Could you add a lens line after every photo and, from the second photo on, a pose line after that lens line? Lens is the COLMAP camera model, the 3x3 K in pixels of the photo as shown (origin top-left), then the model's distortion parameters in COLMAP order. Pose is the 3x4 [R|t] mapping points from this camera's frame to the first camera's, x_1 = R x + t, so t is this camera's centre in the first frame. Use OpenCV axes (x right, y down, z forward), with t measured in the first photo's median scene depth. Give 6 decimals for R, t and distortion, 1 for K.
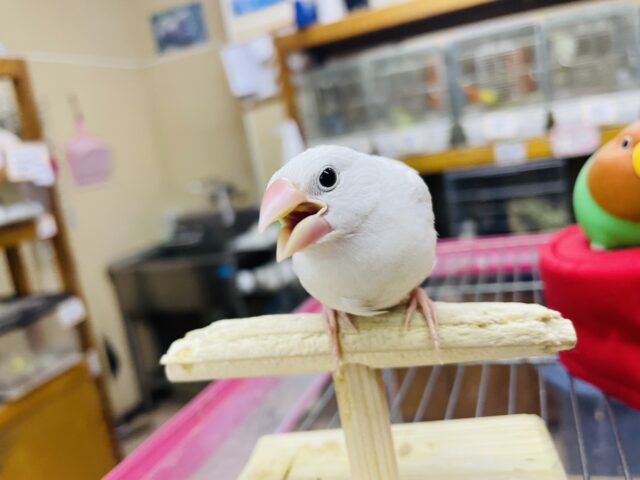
lens RADIAL K [[511.9, 0, 332.4], [0, 511.9, 234.7], [0, 0, 1]] dist [0.008059, -0.067325]
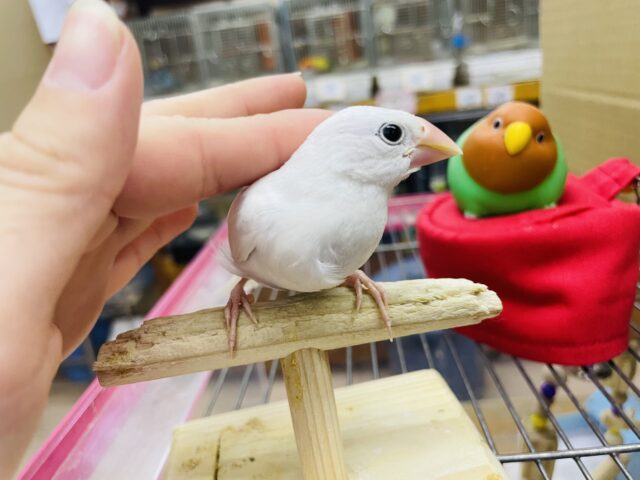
lens RADIAL K [[502.7, 0, 320.0], [0, 502.7, 240.0], [0, 0, 1]] dist [0.044402, -0.108491]
pose [[0.952388, -0.052506, 0.300333, -0.172614], [0.024924, 0.995171, 0.094943, -0.046132], [-0.303867, -0.082936, 0.949098, 0.040288]]
